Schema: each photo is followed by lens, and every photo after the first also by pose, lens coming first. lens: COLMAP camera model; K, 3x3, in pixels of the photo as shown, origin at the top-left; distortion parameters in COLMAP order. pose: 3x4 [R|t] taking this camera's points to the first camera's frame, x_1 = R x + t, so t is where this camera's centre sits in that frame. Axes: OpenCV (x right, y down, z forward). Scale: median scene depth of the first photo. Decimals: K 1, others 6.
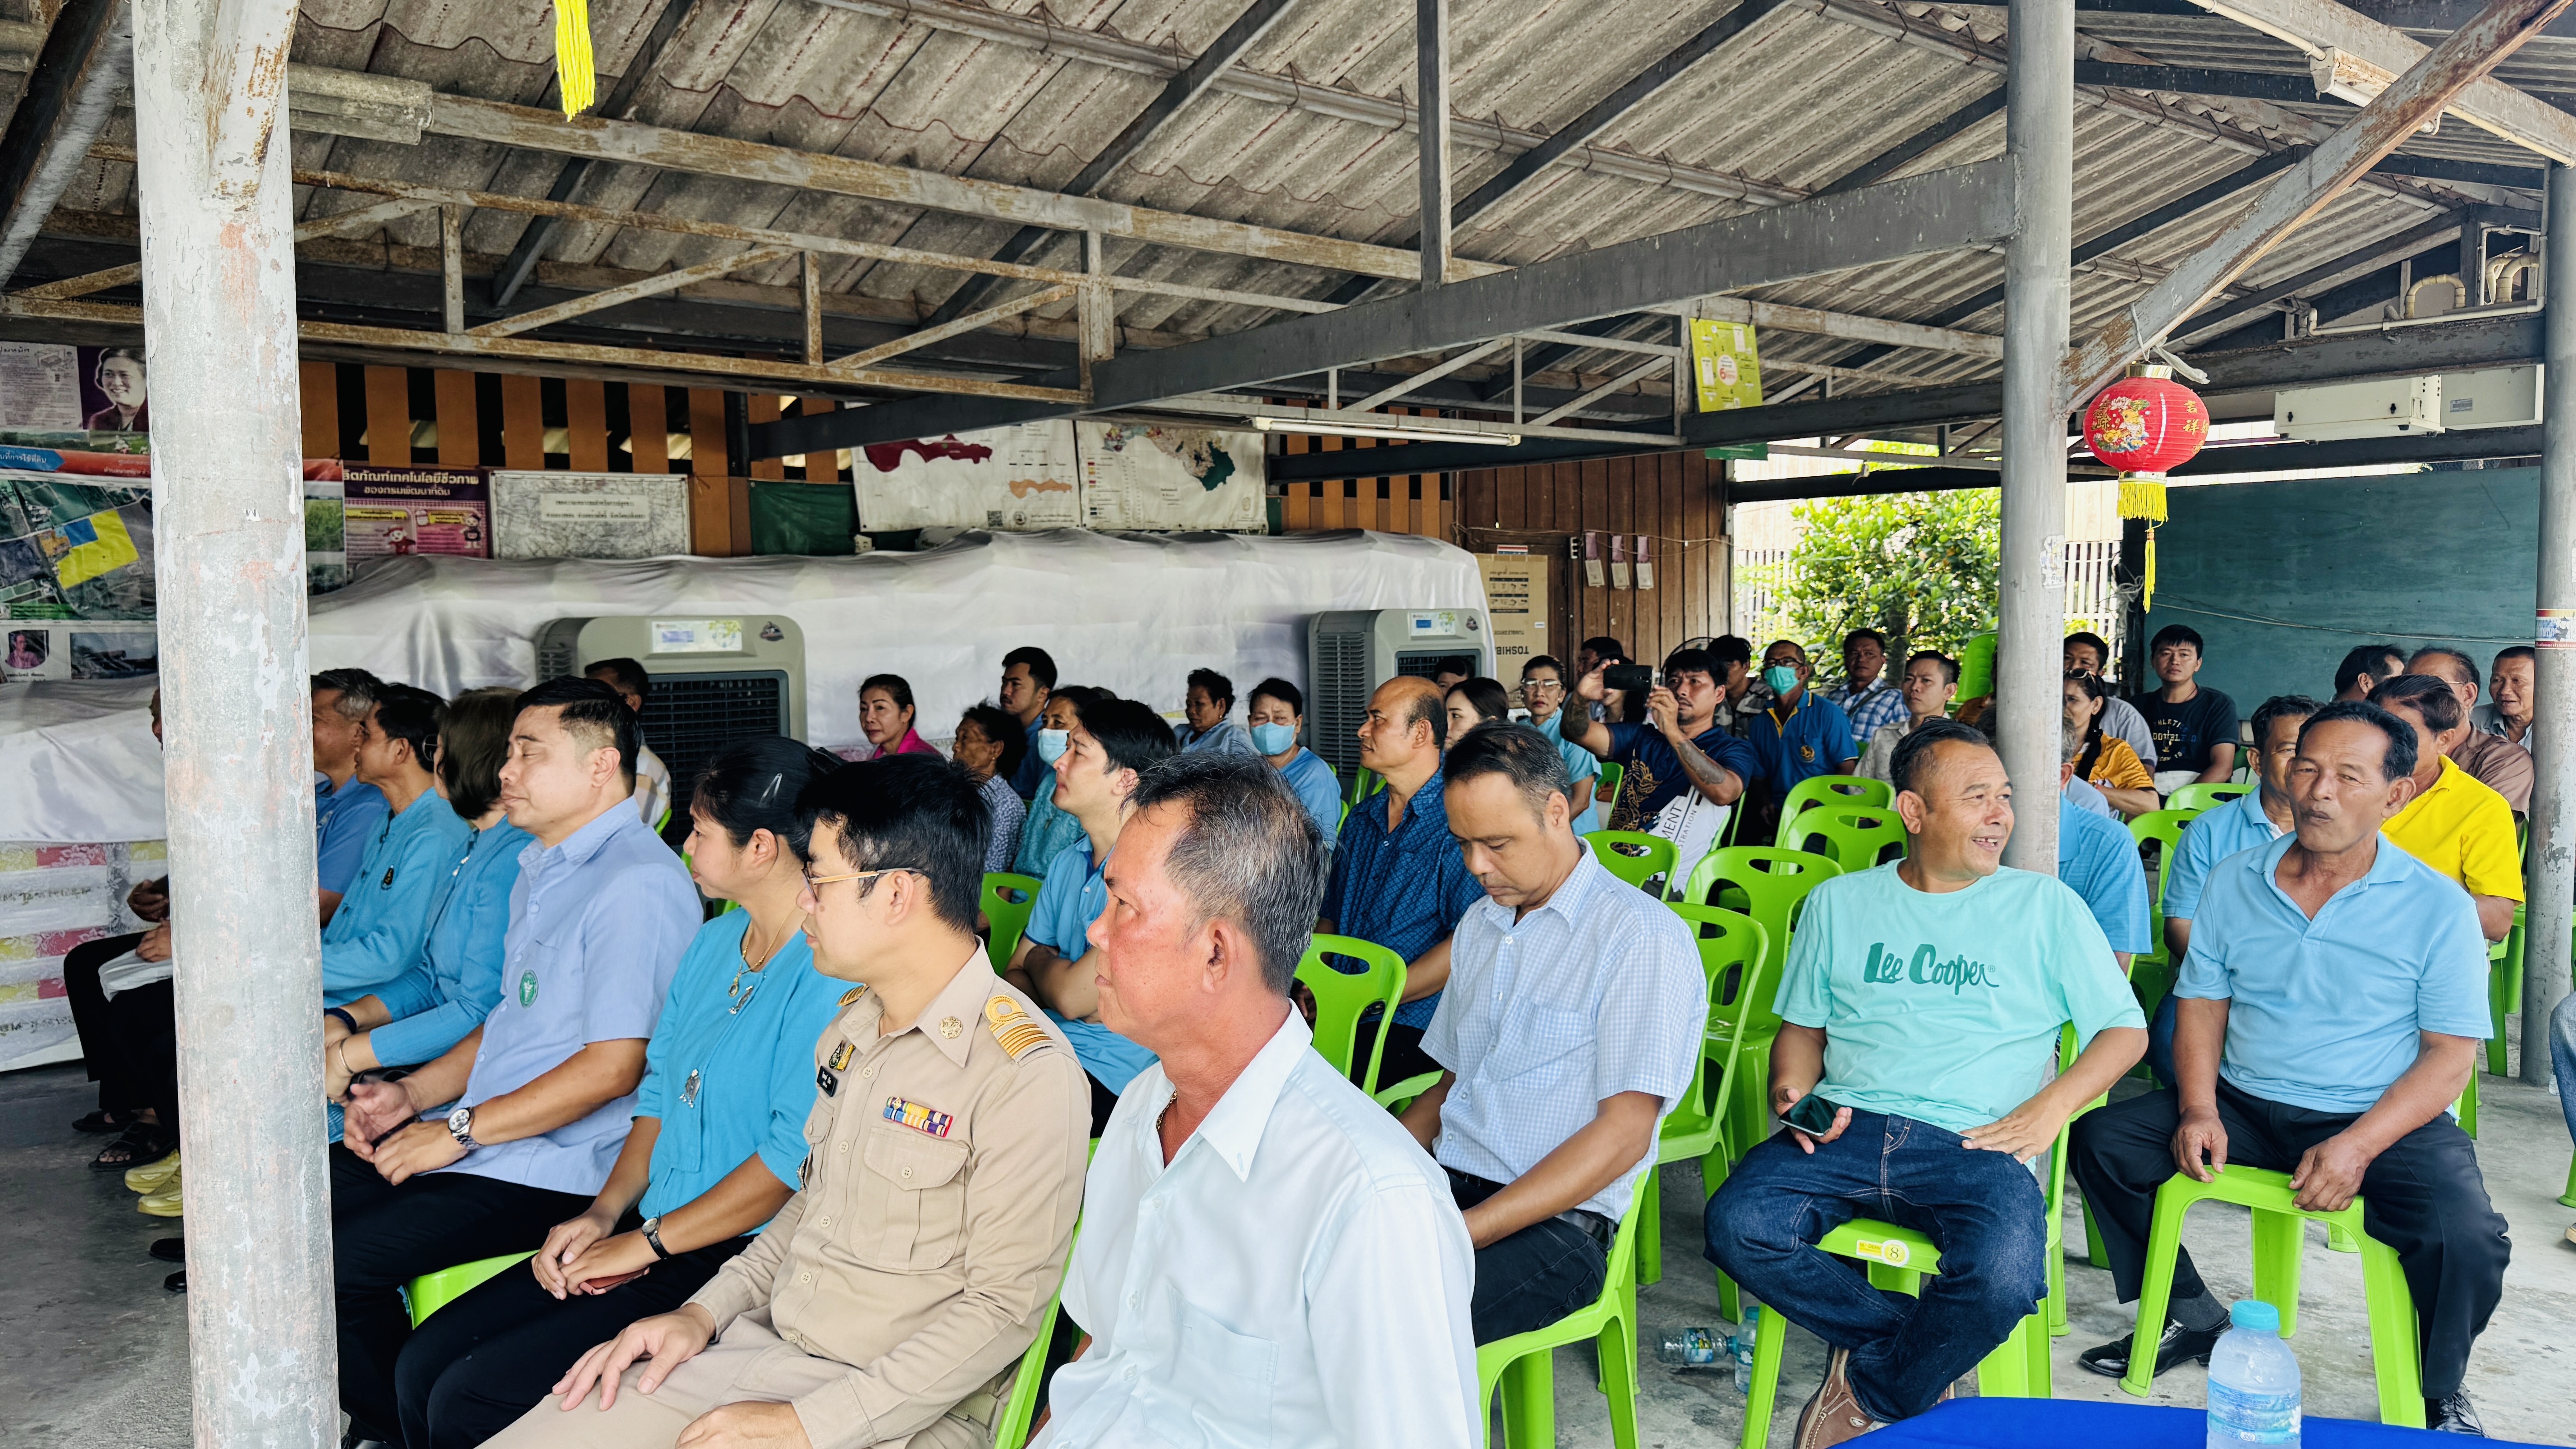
lens RADIAL K [[1849.5, 0, 1297.1], [0, 1849.5, 724.5], [0, 0, 1]] dist [-0.002233, -0.005462]
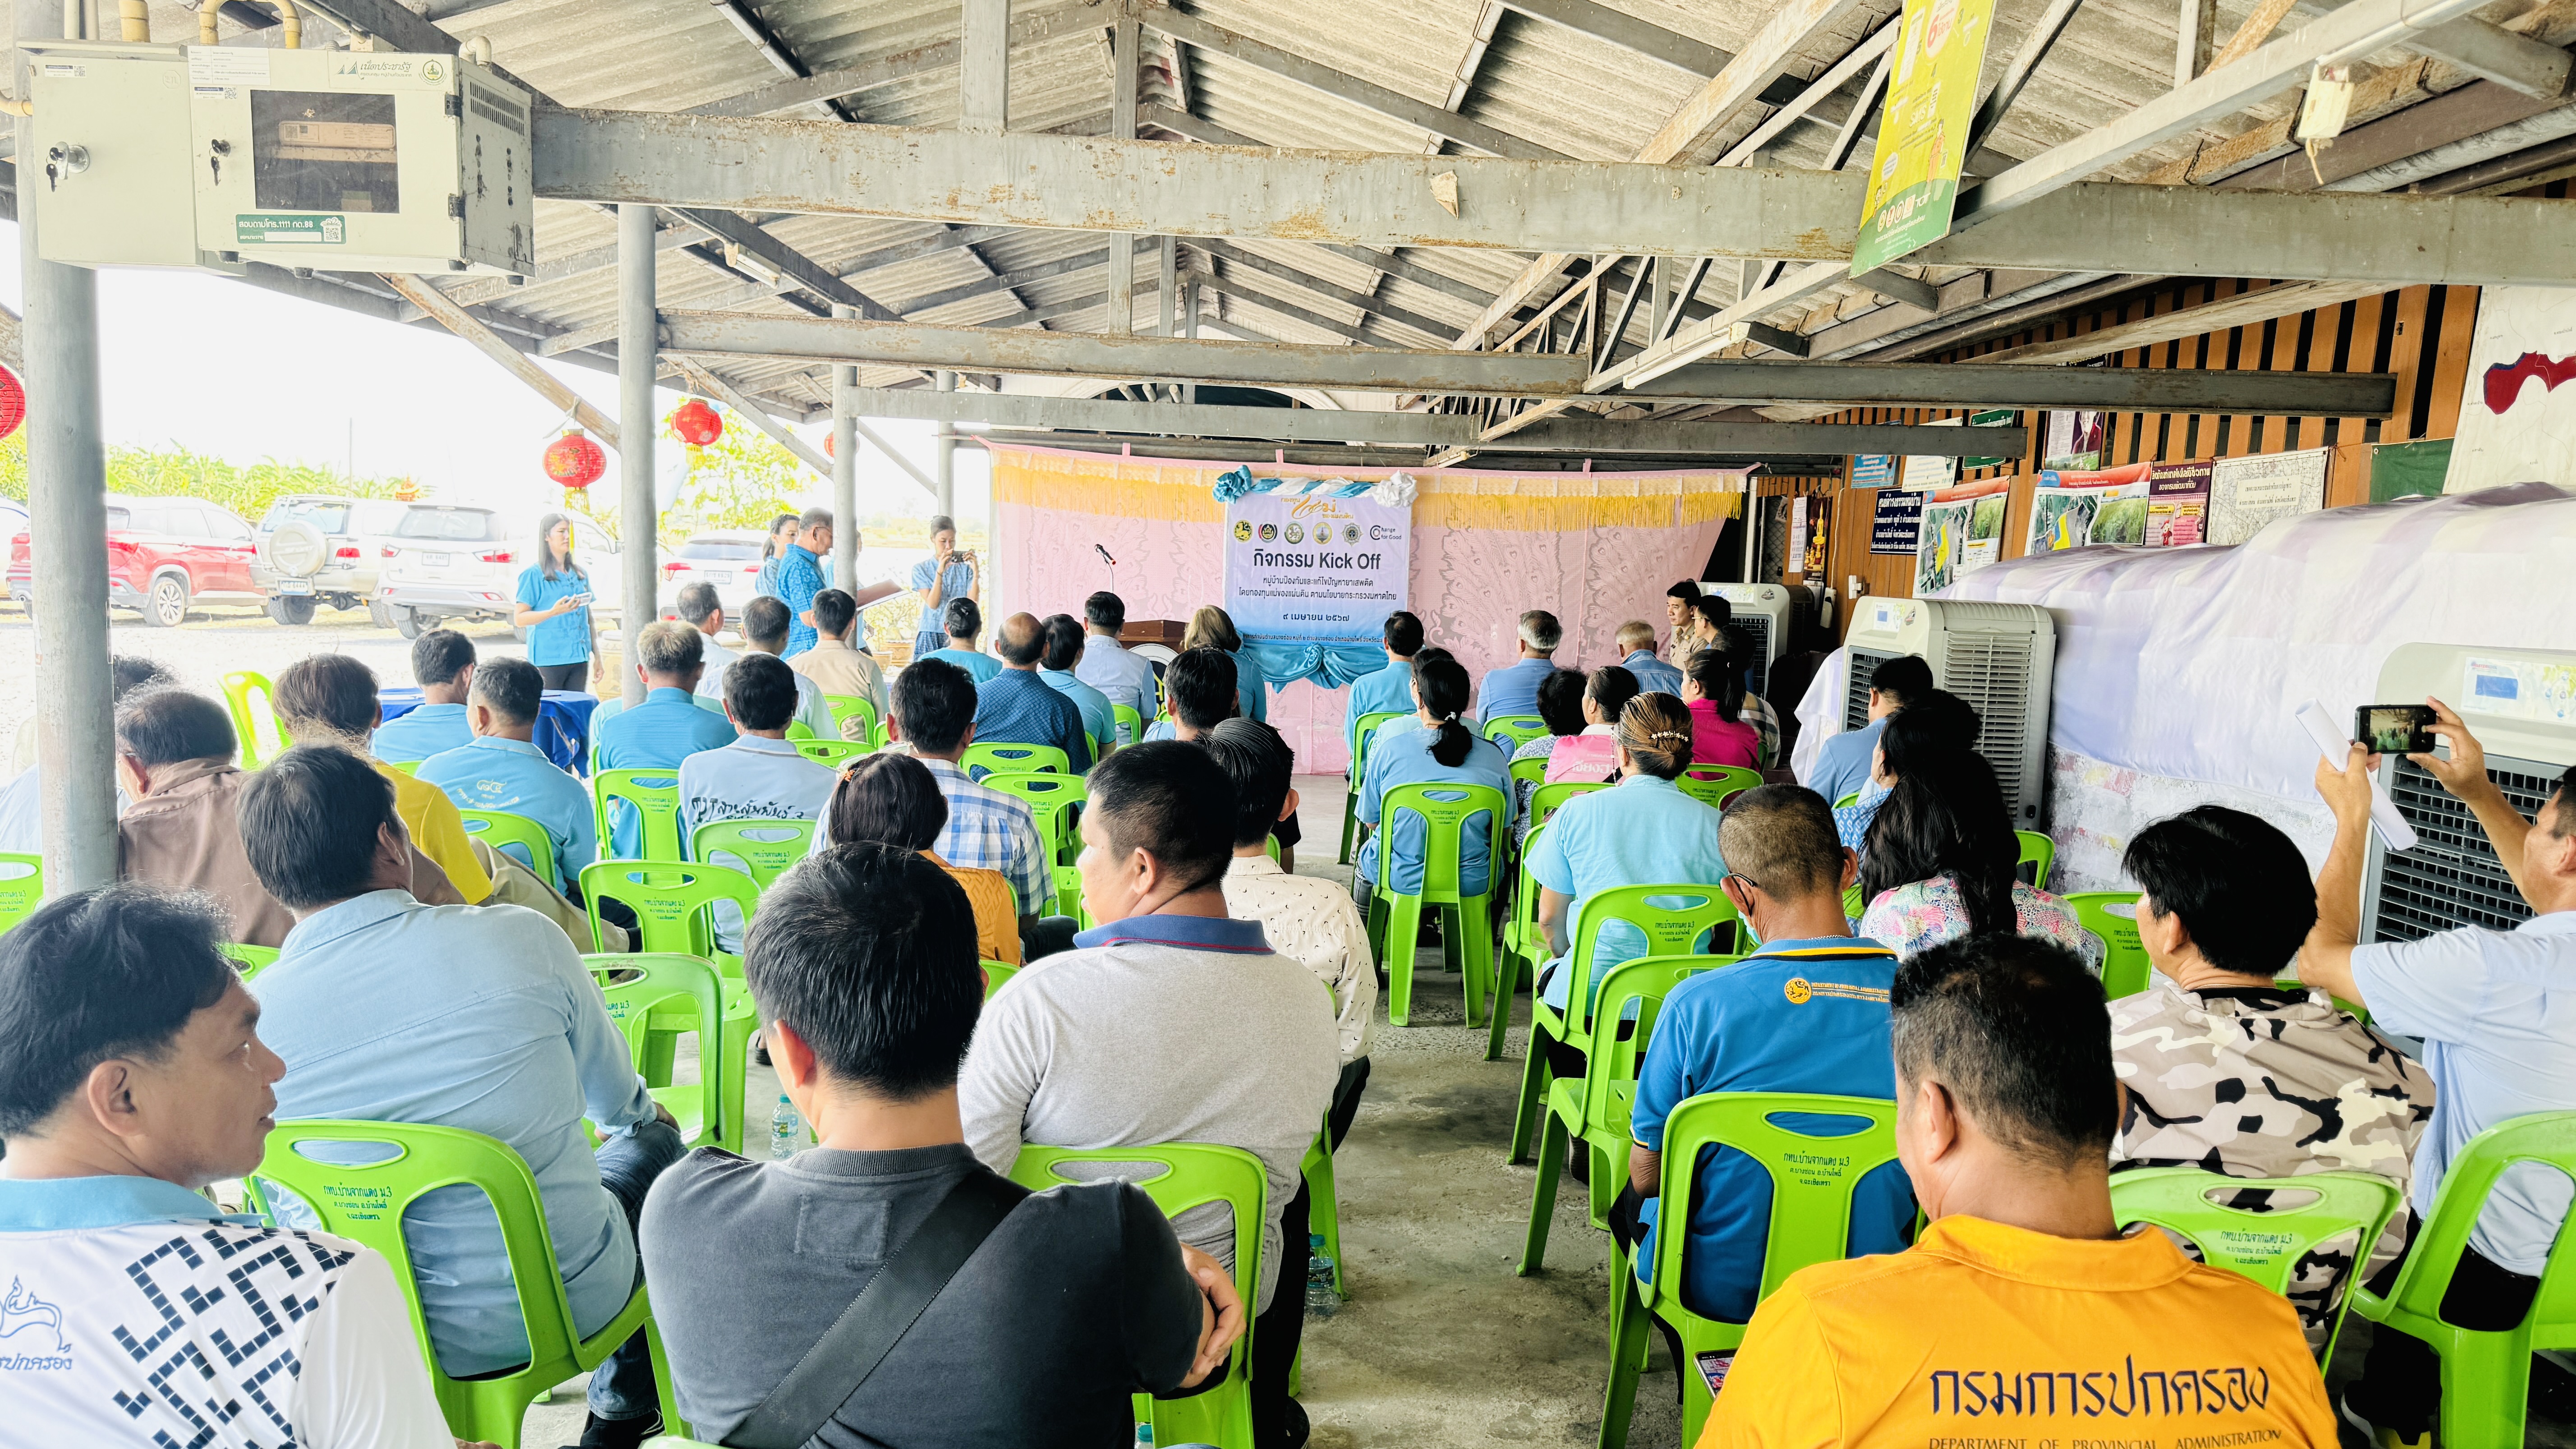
lens RADIAL K [[1811.1, 0, 1287.5], [0, 1811.1, 738.3], [0, 0, 1]] dist [0.100832, -0.147283]
pose [[-0.621883, 0.071737, -0.779817, 0.759394], [-0.076023, 0.985562, 0.151290, -0.115687], [0.779411, 0.153369, -0.607451, 1.407986]]
